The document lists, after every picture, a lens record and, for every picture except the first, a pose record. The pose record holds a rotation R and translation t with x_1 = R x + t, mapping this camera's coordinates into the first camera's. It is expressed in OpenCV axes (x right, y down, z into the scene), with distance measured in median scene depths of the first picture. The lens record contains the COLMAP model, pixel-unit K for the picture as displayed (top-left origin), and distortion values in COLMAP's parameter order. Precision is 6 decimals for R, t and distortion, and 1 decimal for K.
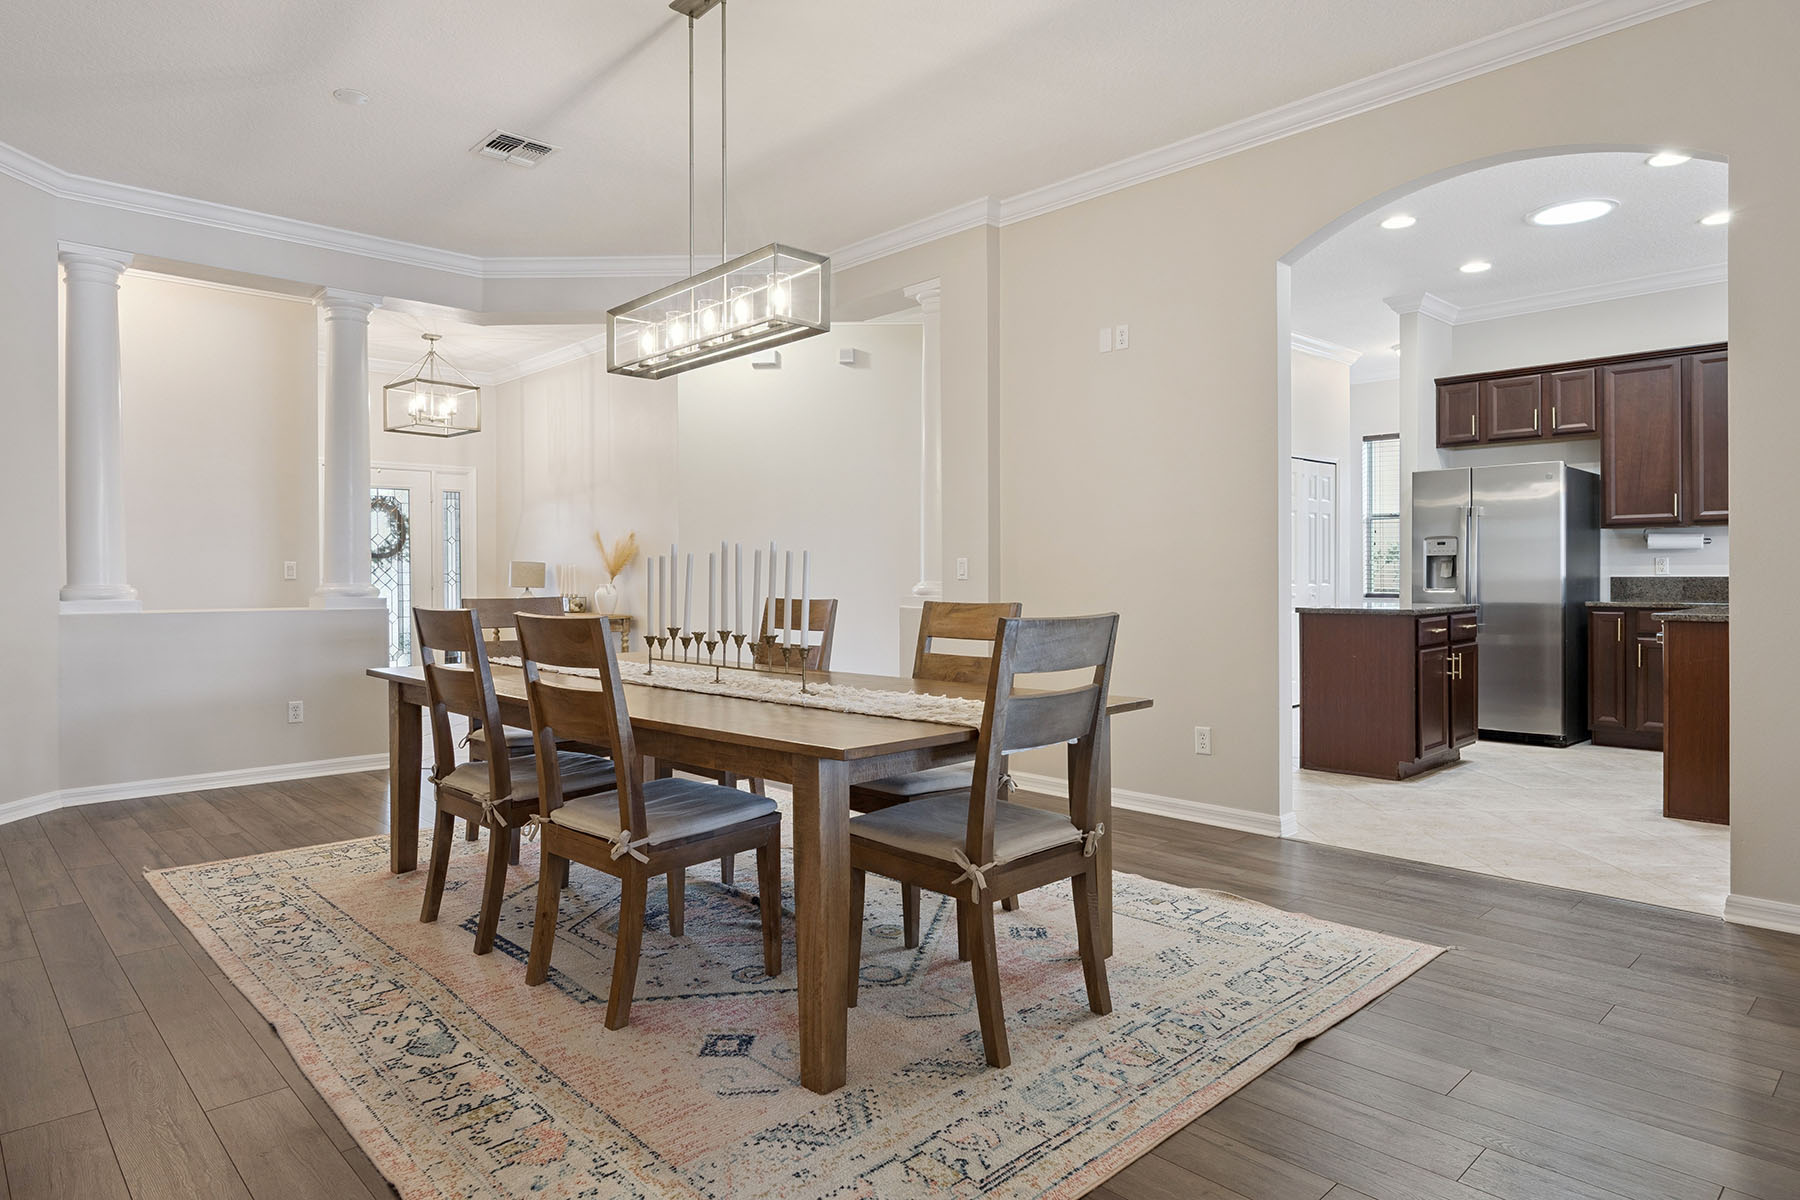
lens RADIAL K [[1047.9, 0, 890.2], [0, 1047.9, 585.3], [0, 0, 1]] dist [-0.000541, 0.001533]
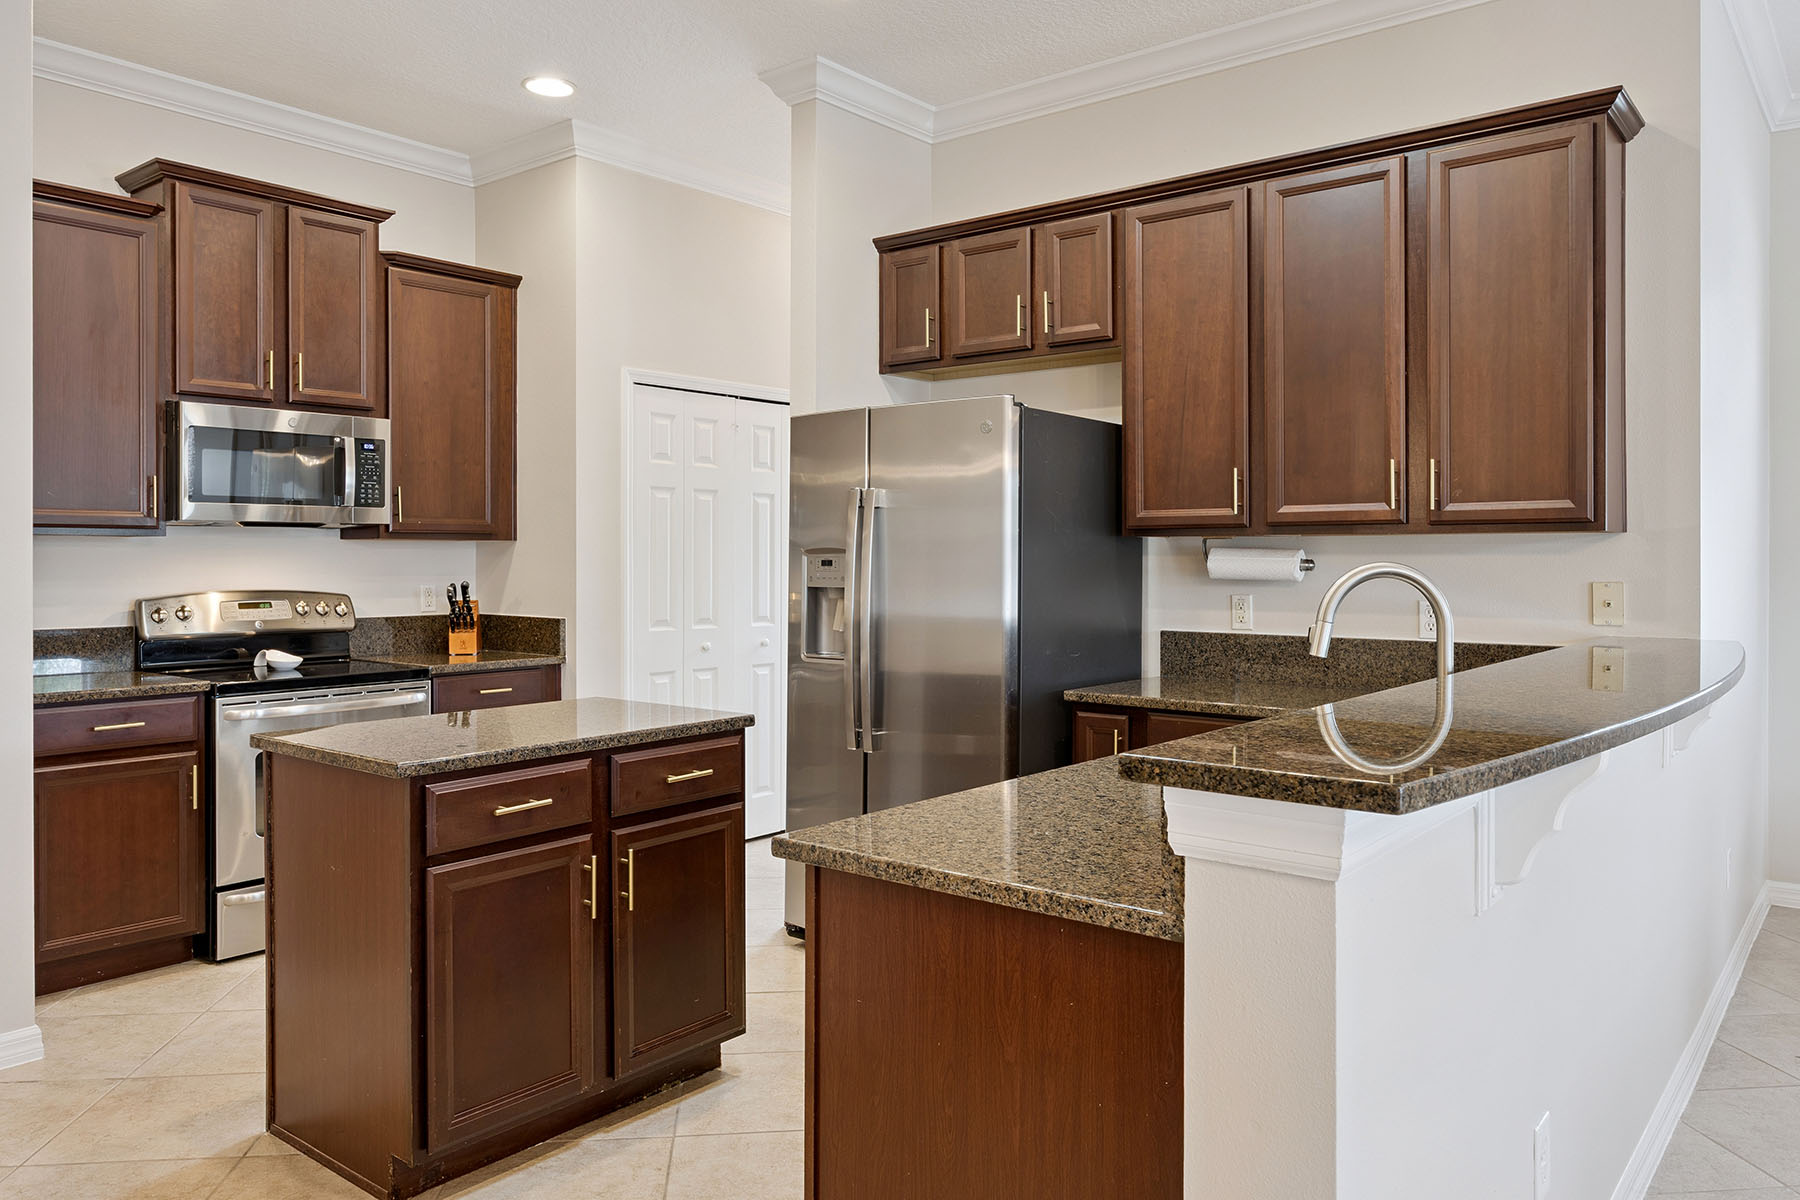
lens RADIAL K [[1266.8, 0, 866.7], [0, 1266.8, 571.0], [0, 0, 1]] dist [-0.005713, -0.002105]
pose [[0.993182, 0.005001, 0.116464, 0.476001], [-0.005096, 0.999987, 0.000516, -0.036537], [-0.116460, -0.001106, 0.993195, 0.409614]]
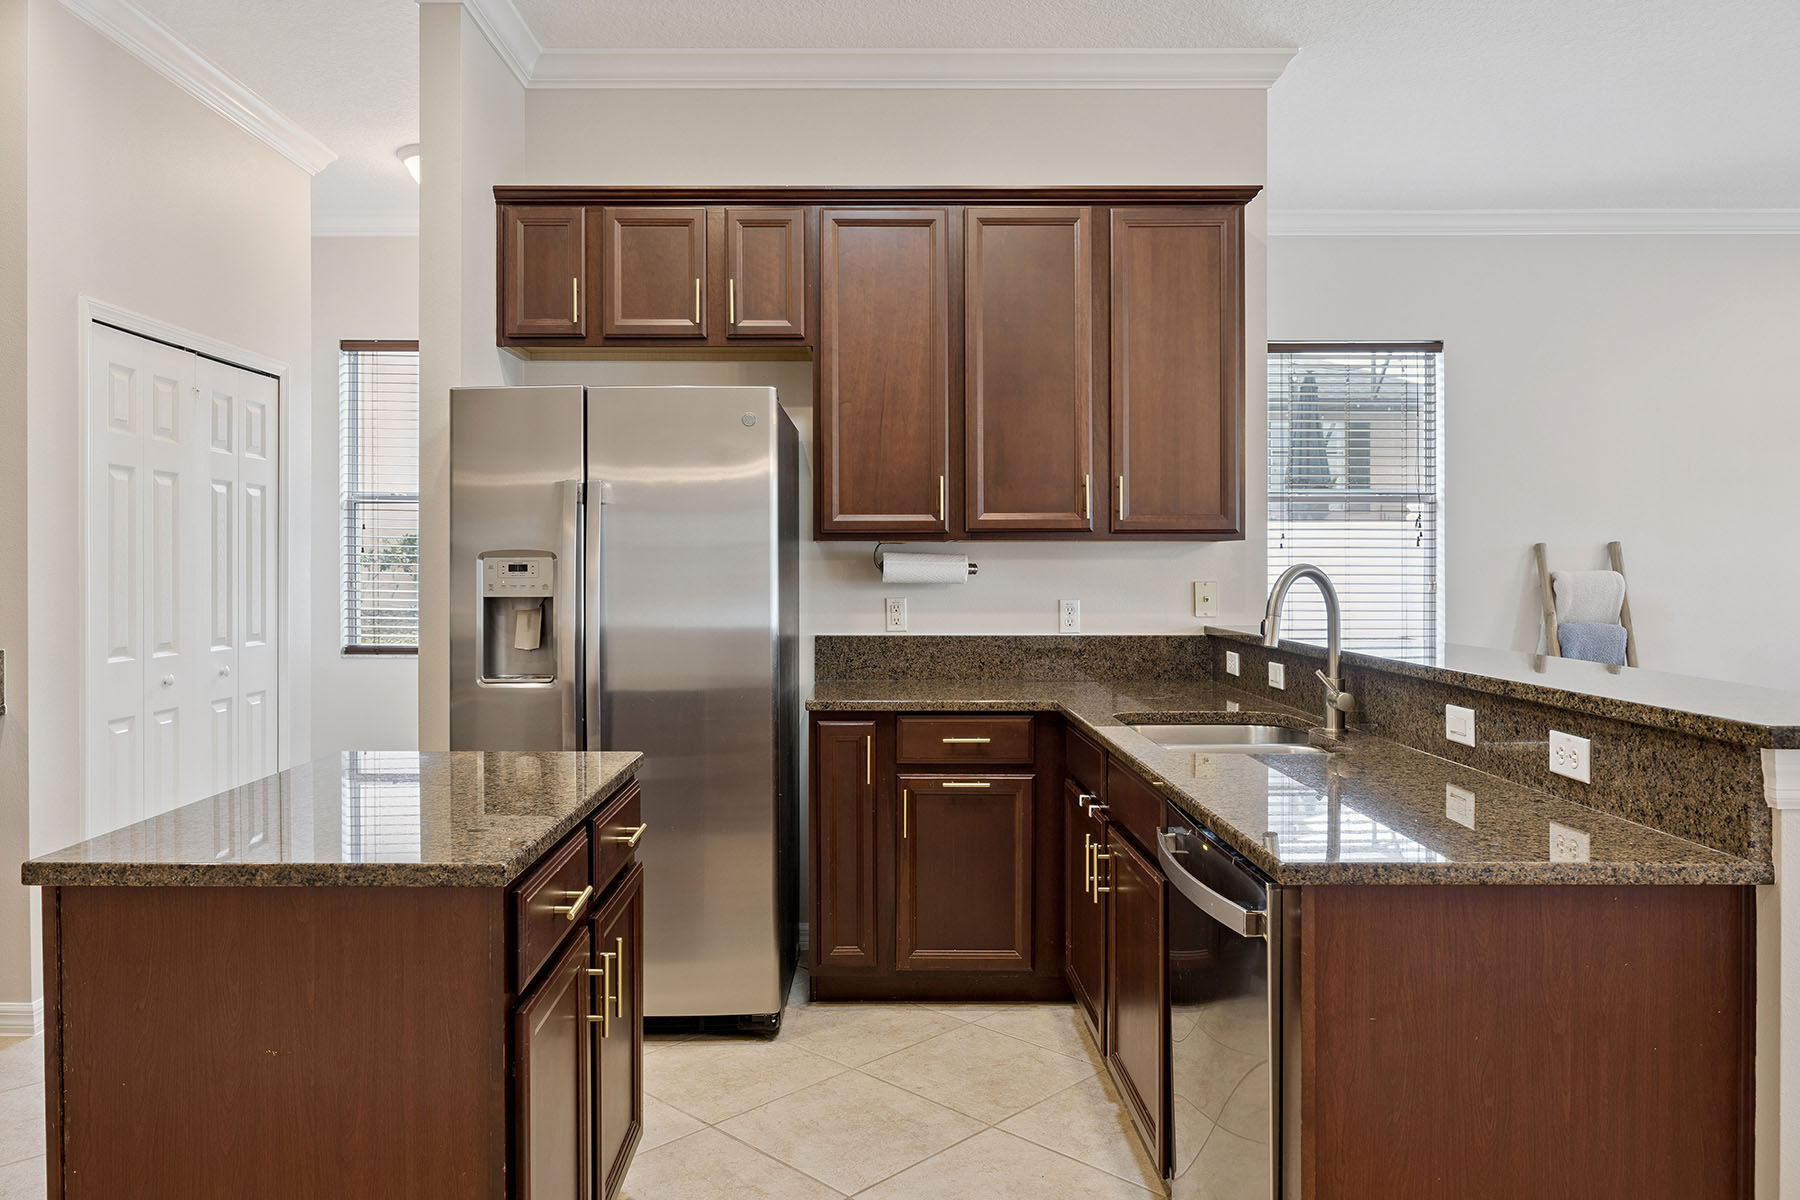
lens RADIAL K [[1266.8, 0, 861.9], [0, 1266.8, 572.5], [0, 0, 1]] dist [-0.005713, -0.002105]
pose [[0.692102, 0.002313, 0.721796, 0.263064], [0.003043, 0.999977, -0.006123, -0.034679], [-0.721794, 0.006434, 0.692078, 0.562869]]
